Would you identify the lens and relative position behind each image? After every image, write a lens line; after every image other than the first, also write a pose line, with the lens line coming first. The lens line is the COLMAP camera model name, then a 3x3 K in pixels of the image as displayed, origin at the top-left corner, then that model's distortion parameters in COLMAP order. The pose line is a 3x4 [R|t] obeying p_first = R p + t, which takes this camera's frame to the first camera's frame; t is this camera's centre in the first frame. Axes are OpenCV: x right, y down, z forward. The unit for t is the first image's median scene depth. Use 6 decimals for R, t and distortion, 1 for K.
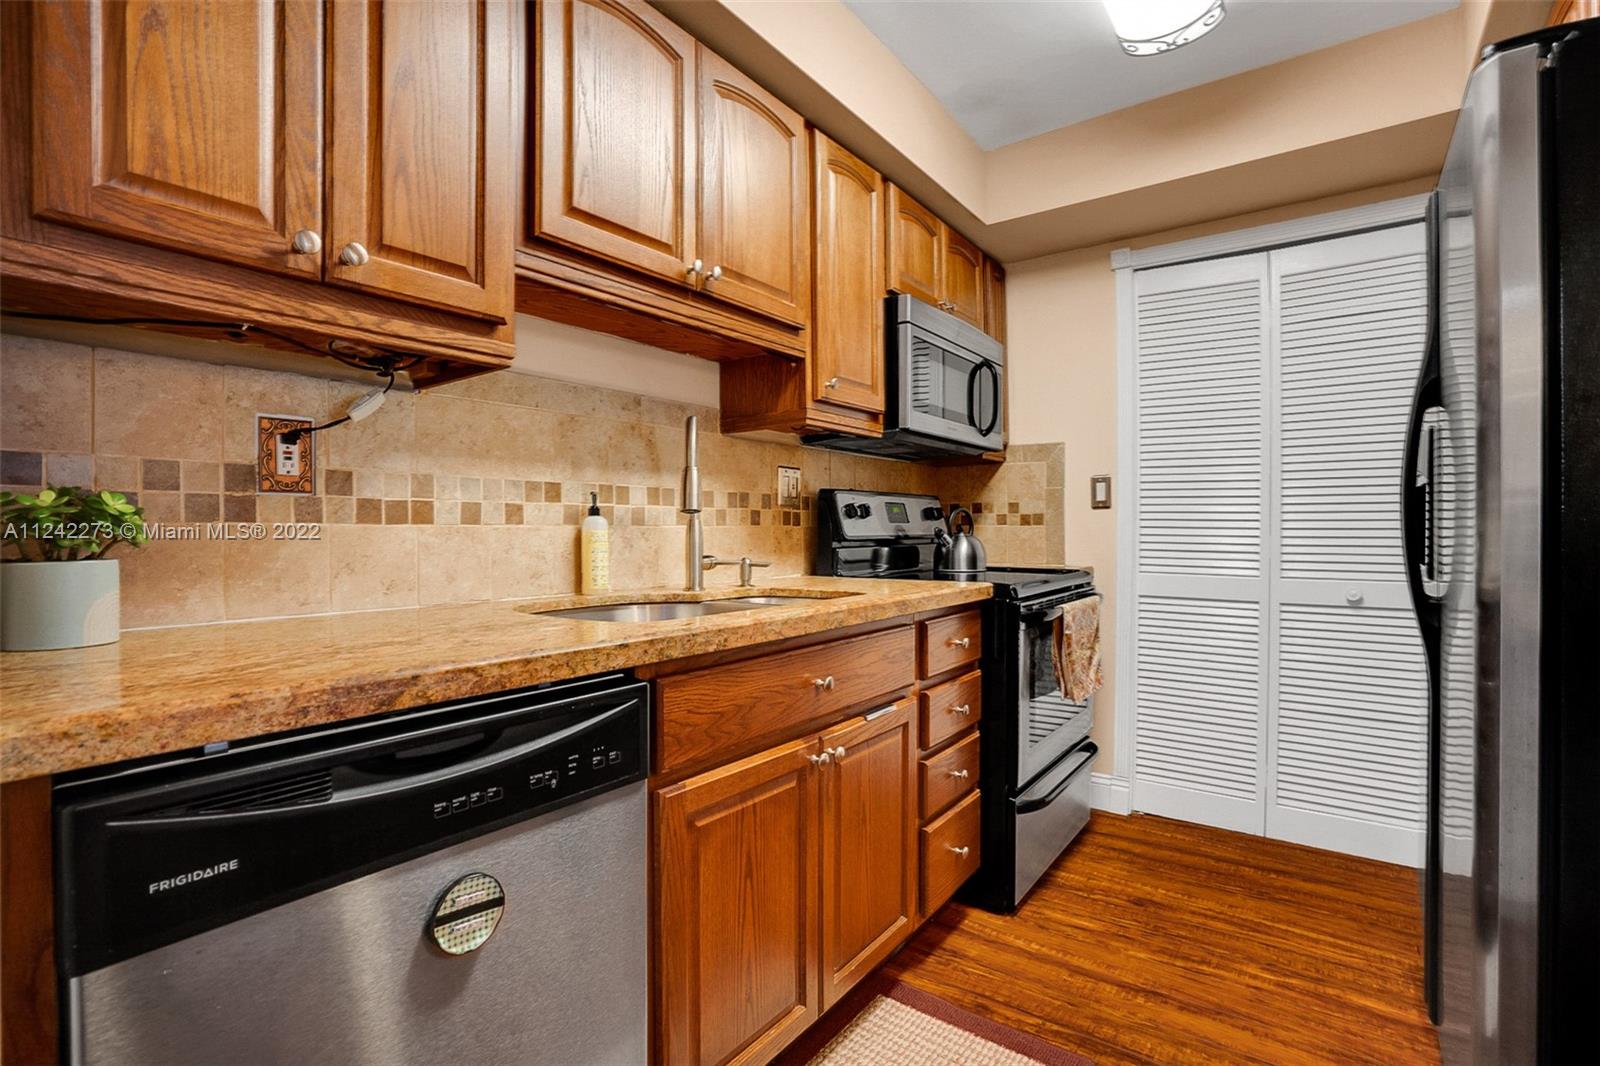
lens RADIAL K [[746.6, 0, 805.9], [0, 746.6, 535.0], [0, 0, 1]] dist [-0.053677, 0.018124]
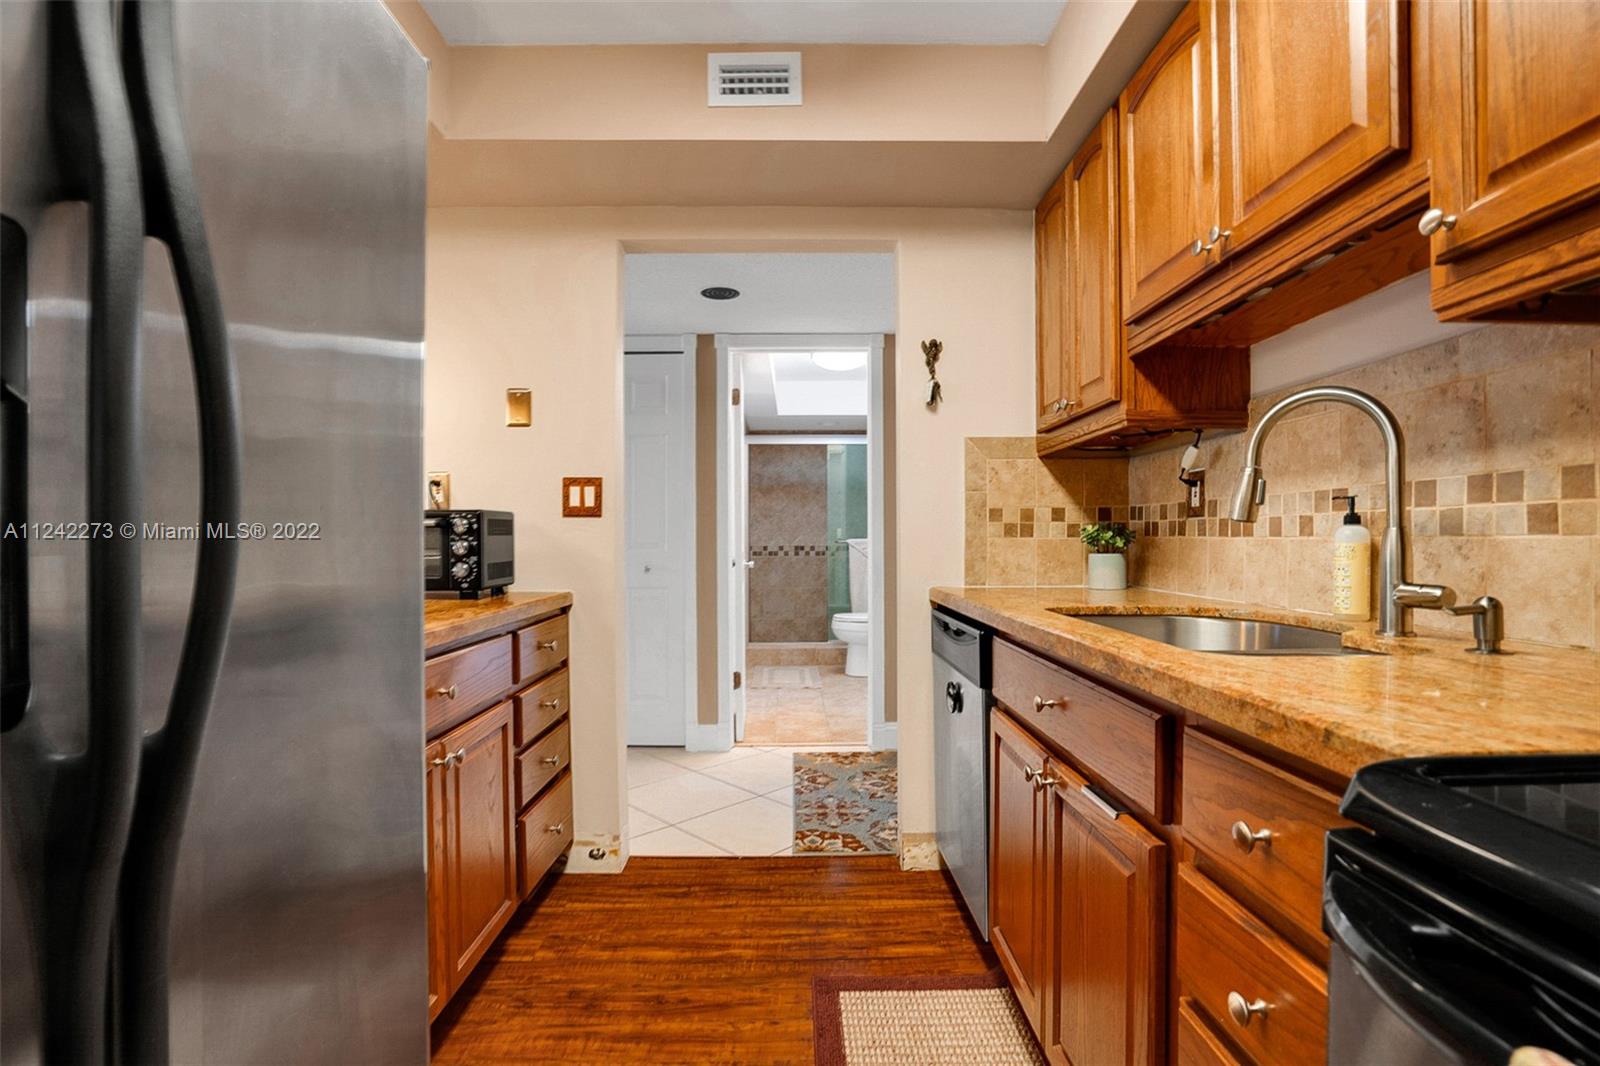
lens RADIAL K [[746.6, 0, 801.5], [0, 746.6, 538.6], [0, 0, 1]] dist [-0.053677, 0.018124]
pose [[-0.799183, 0.004201, -0.601073, 0.638395], [0.000406, 0.999979, 0.006449, -0.015396], [0.601088, 0.004910, -0.799168, 1.195457]]
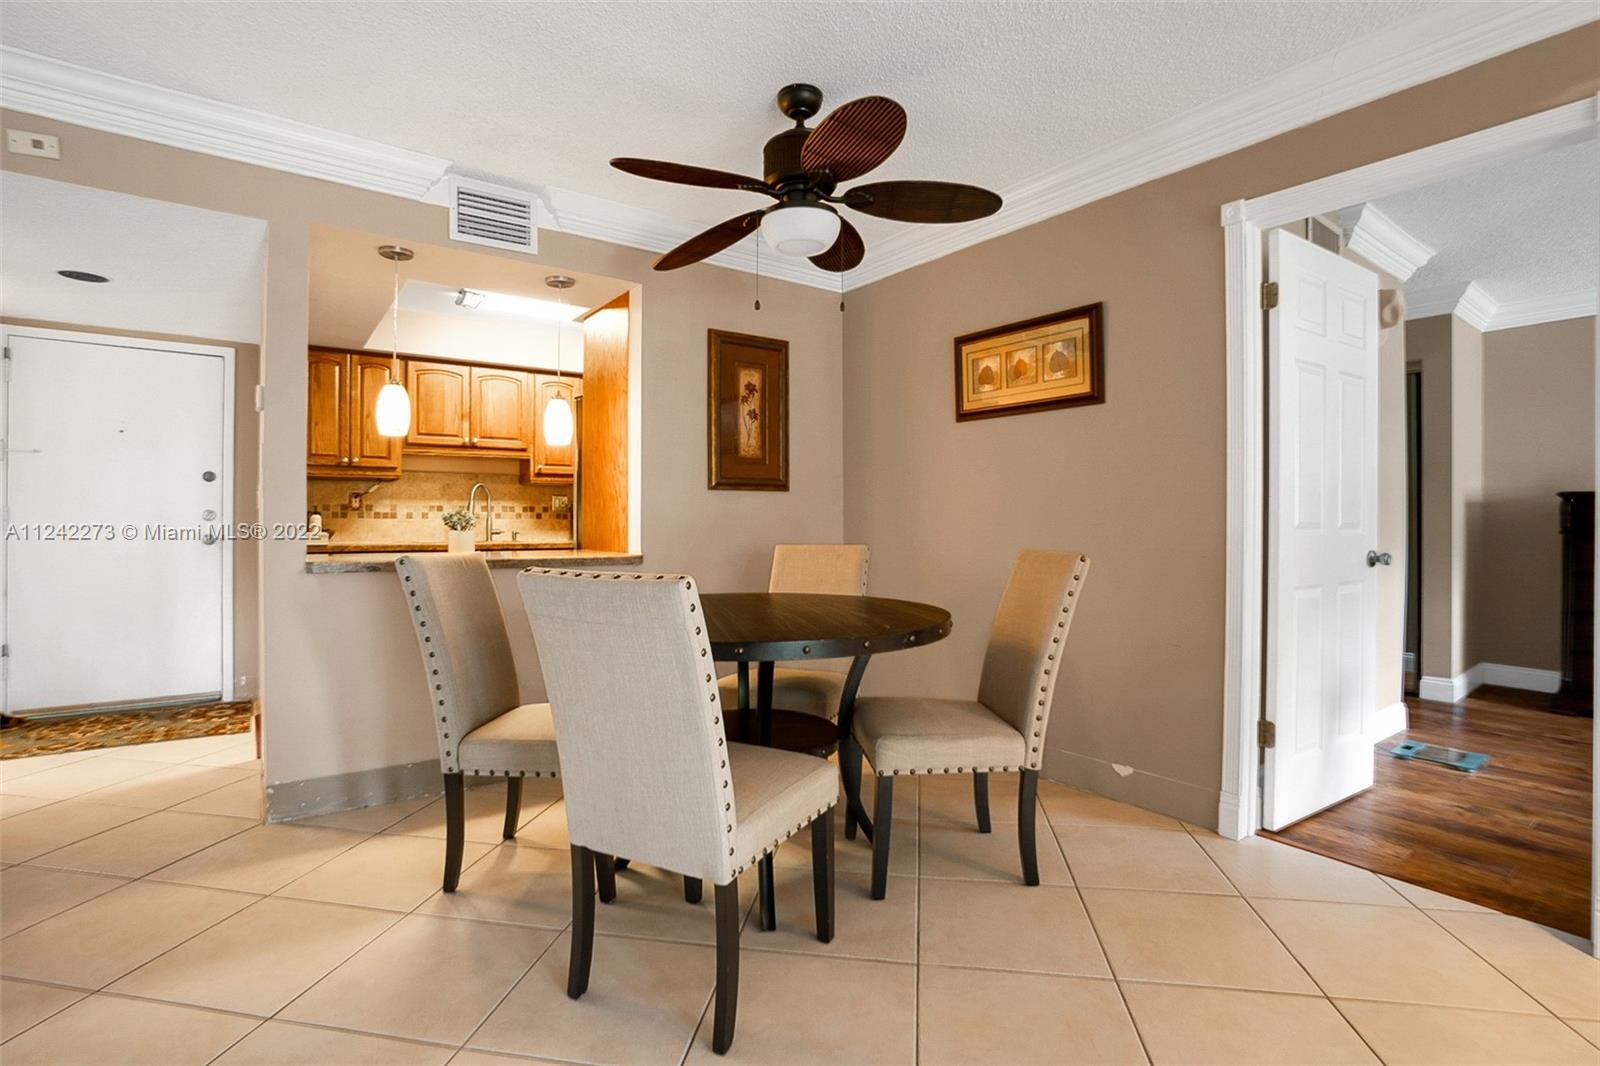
lens RADIAL K [[746.6, 0, 808.2], [0, 746.6, 522.7], [0, 0, 1]] dist [-0.053677, 0.018124]
pose [[0.960289, -0.000942, -0.279007, 1.868635], [-0.001595, 0.999959, -0.008869, 0.025165], [0.279004, 0.008962, 0.960248, -1.445681]]
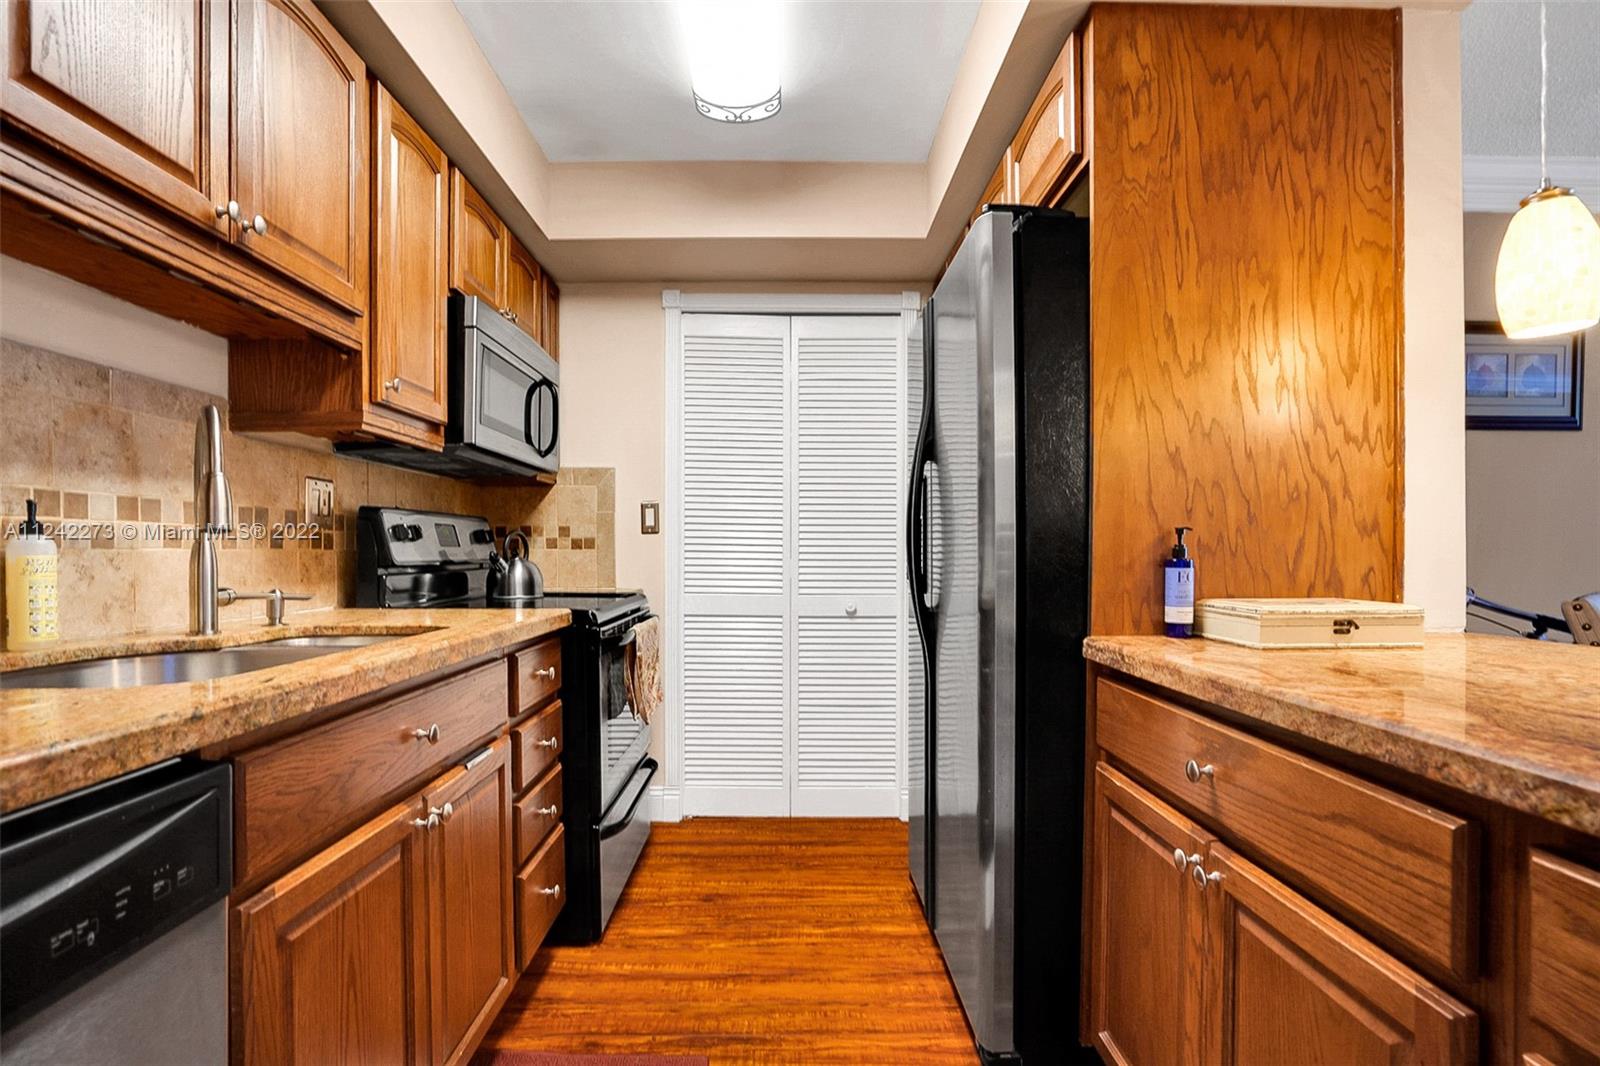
lens RADIAL K [[746.6, 0, 792.3], [0, 746.6, 556.4], [0, 0, 1]] dist [-0.053677, 0.018124]
pose [[0.806224, -0.002817, 0.591603, -0.103899], [0.004524, 0.999989, -0.001404, -0.001848], [-0.591593, 0.003808, 0.806228, 0.050184]]
